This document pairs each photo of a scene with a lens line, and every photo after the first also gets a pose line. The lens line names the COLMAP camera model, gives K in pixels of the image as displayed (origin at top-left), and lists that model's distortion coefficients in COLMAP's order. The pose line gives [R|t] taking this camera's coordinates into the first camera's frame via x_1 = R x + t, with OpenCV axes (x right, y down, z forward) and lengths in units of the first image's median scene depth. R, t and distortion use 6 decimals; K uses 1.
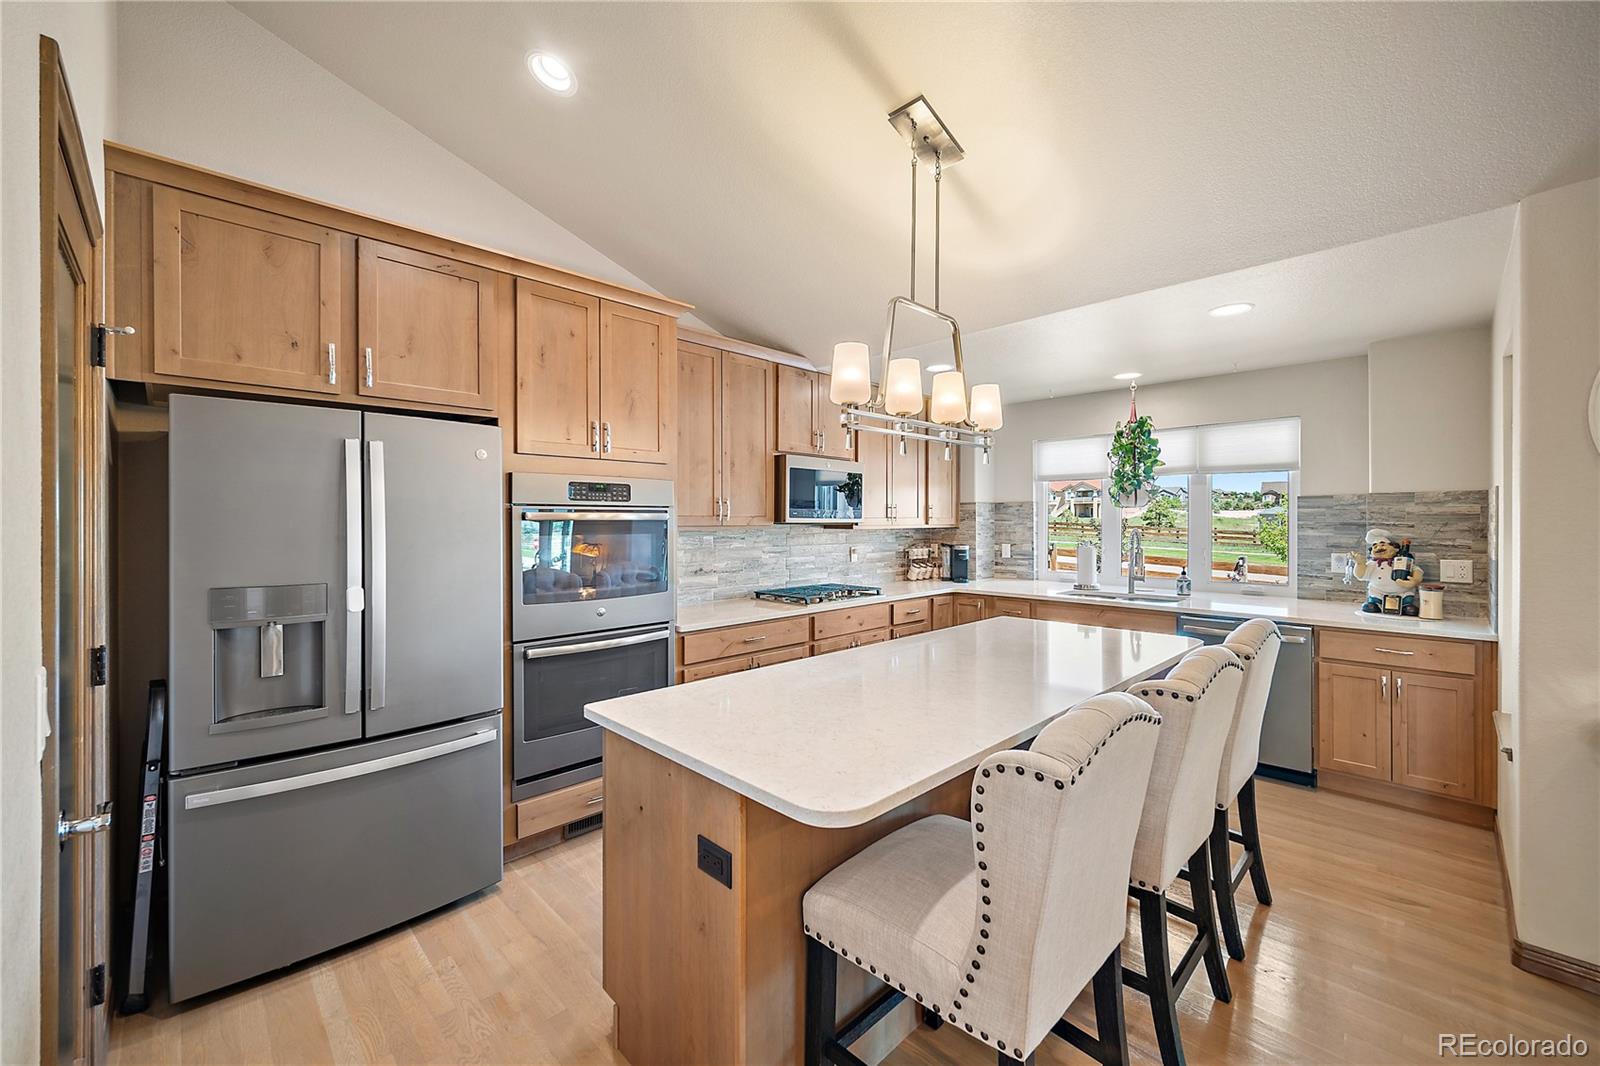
lens RADIAL K [[635.4, 0, 797.5], [0, 635.4, 524.2], [0, 0, 1]] dist [-0.000770, -0.000089]
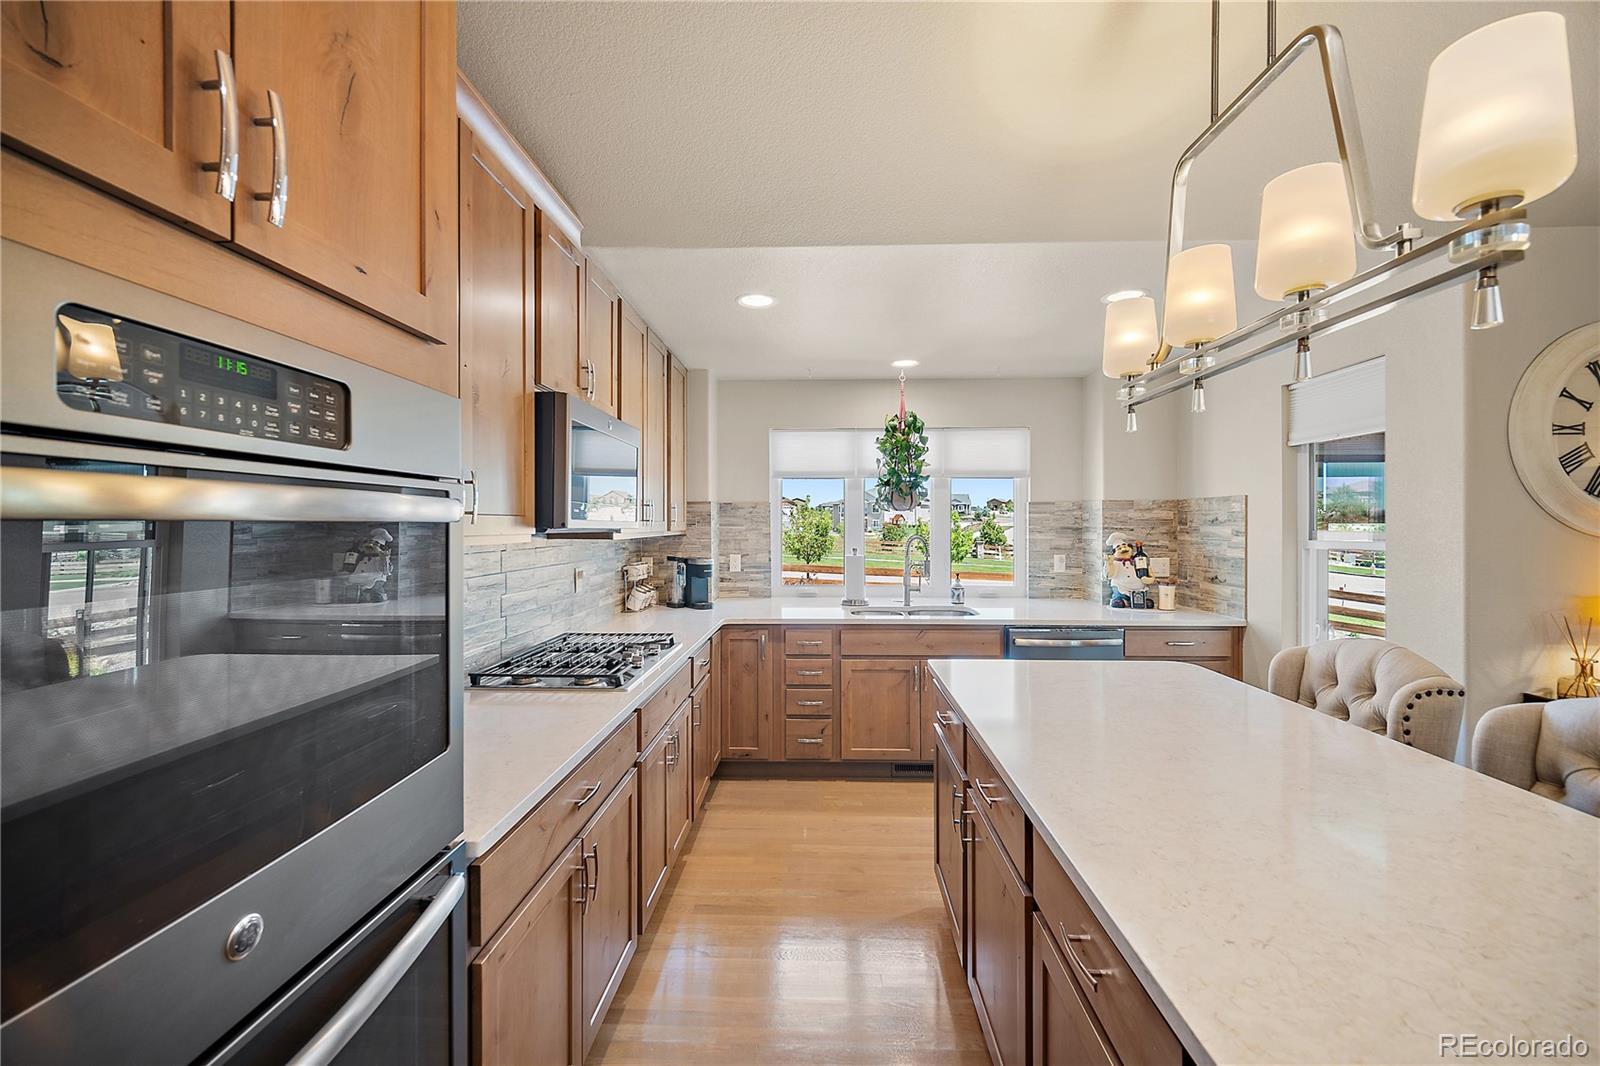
lens RADIAL K [[635.4, 0, 803.5], [0, 635.4, 529.3], [0, 0, 1]] dist [-0.000770, -0.000089]
pose [[0.723968, -0.004141, 0.689821, -0.212390], [0.004921, 0.999988, 0.000839, -0.001395], [-0.689816, 0.002787, 0.723980, 0.468600]]
